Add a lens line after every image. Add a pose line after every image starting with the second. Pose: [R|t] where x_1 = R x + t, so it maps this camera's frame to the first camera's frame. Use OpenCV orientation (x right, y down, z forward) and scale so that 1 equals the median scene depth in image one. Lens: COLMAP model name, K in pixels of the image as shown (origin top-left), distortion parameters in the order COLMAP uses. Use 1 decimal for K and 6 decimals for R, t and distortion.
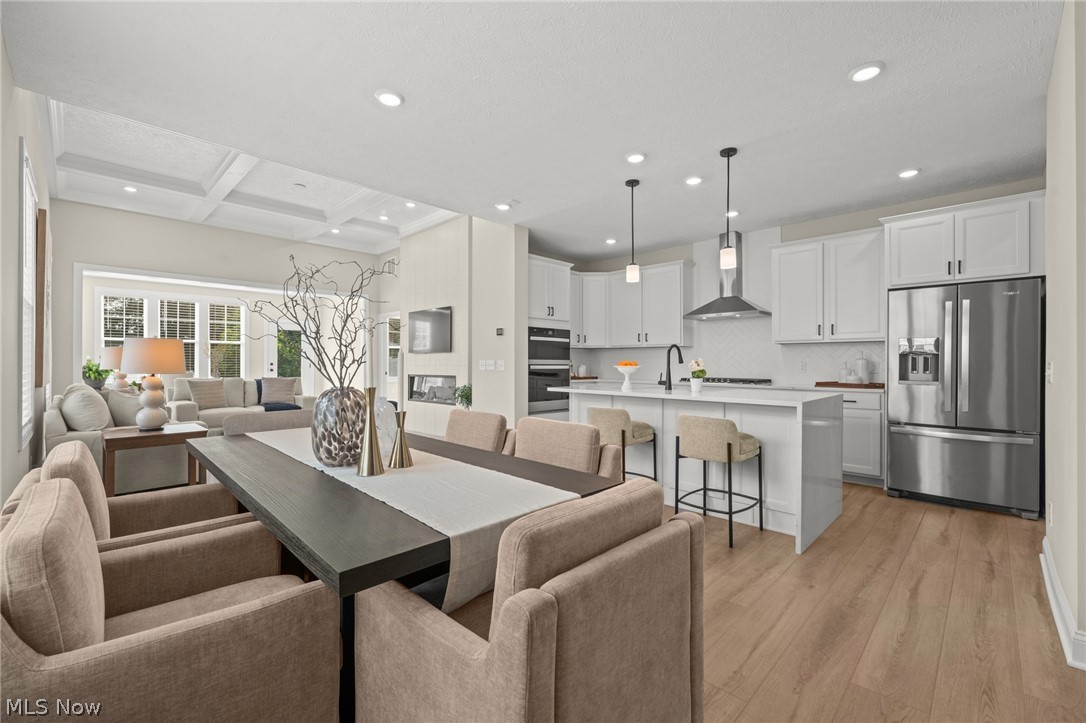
lens RADIAL K [[464.4, 0, 549.7], [0, 464.4, 365.5], [0, 0, 1]] dist [-0.013065, 0.001069]
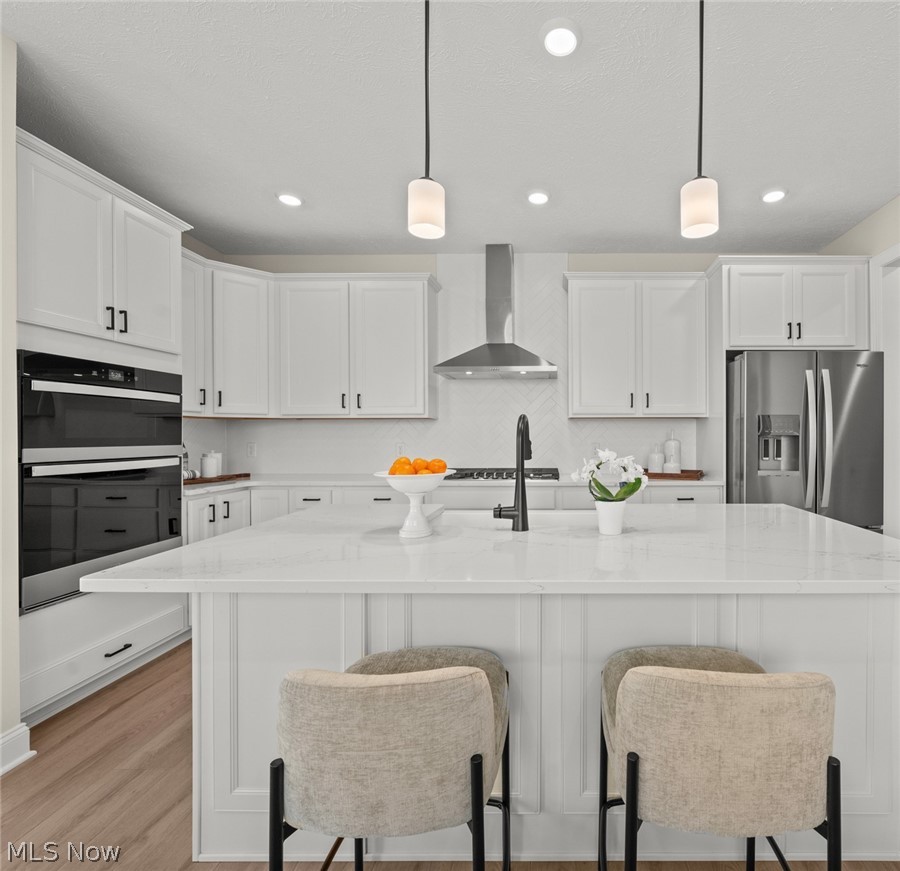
lens RADIAL K [[436.0, 0, 519.9], [0, 436.0, 438.6], [0, 0, 1]] dist [-0.019969, -0.001016]
pose [[0.719895, -0.007789, 0.694039, -0.009798], [0.007712, 0.999965, 0.003223, -0.018935], [-0.694040, 0.003032, 0.719930, 0.578274]]
